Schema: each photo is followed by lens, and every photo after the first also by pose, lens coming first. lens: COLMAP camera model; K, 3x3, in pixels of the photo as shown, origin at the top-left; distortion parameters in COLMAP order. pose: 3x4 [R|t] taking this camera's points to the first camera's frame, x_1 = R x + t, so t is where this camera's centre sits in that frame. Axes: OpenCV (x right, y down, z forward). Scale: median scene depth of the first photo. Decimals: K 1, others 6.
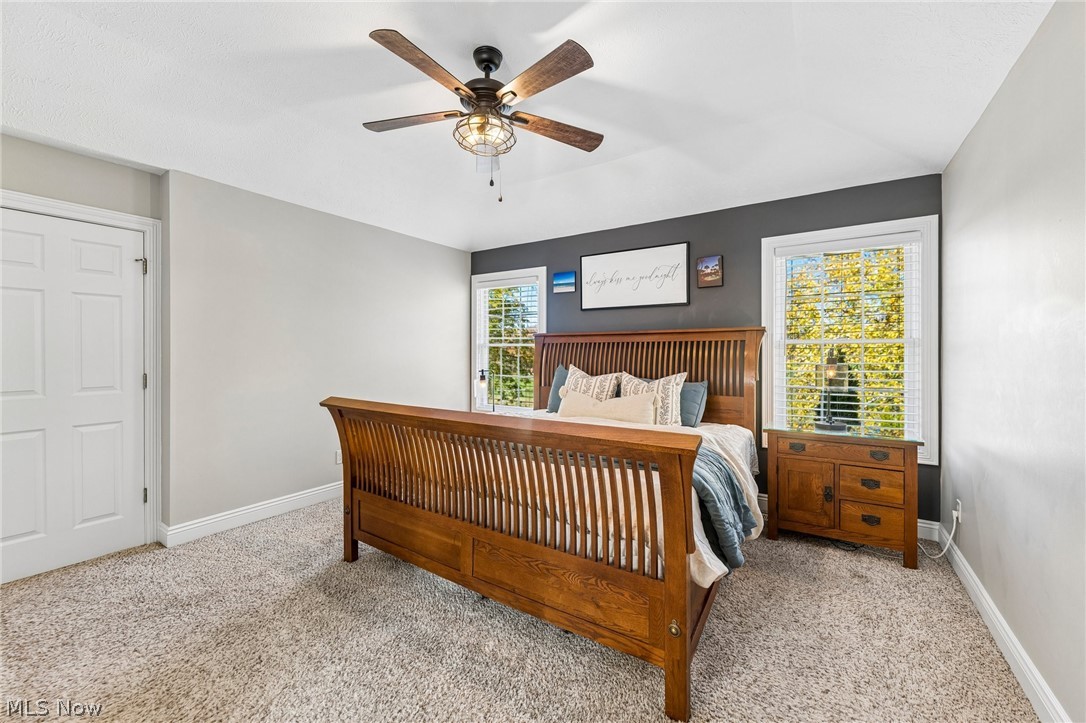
lens RADIAL K [[436.9, 0, 540.9], [0, 436.9, 355.5], [0, 0, 1]] dist [-0.000316, -0.000101]
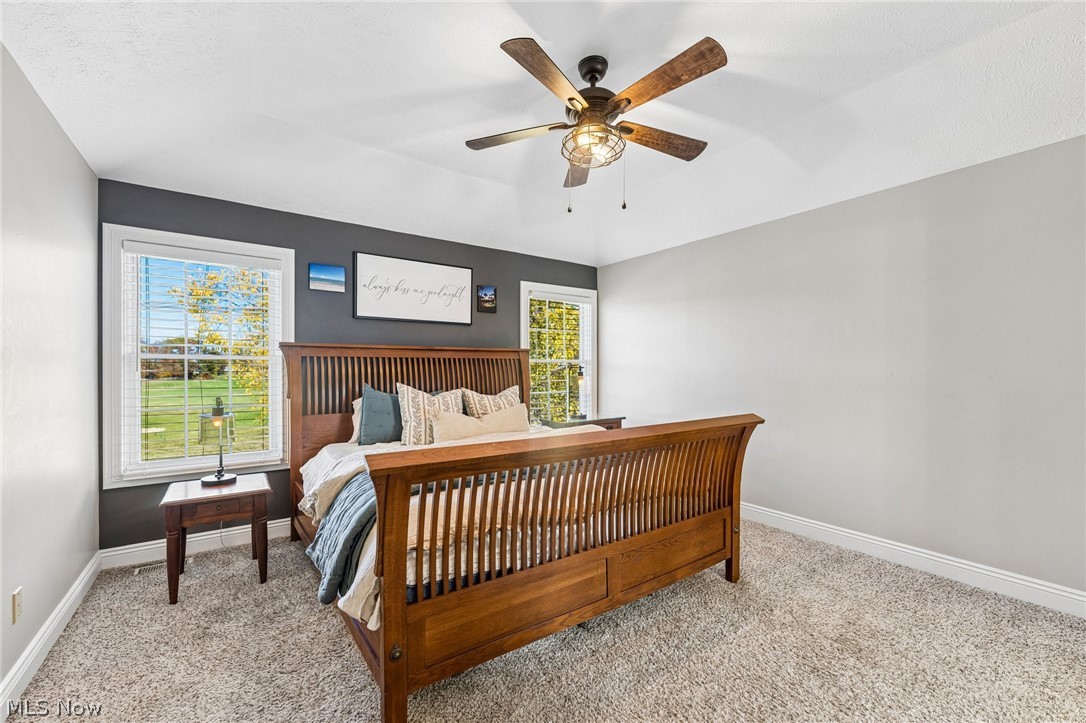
lens RADIAL K [[436.9, 0, 542.5], [0, 436.9, 367.3], [0, 0, 1]] dist [-0.000316, -0.000101]
pose [[0.352155, 0.001073, 0.935941, -0.627252], [0.010112, 0.999937, -0.004951, -0.002952], [-0.935887, 0.011208, 0.352122, 0.442551]]
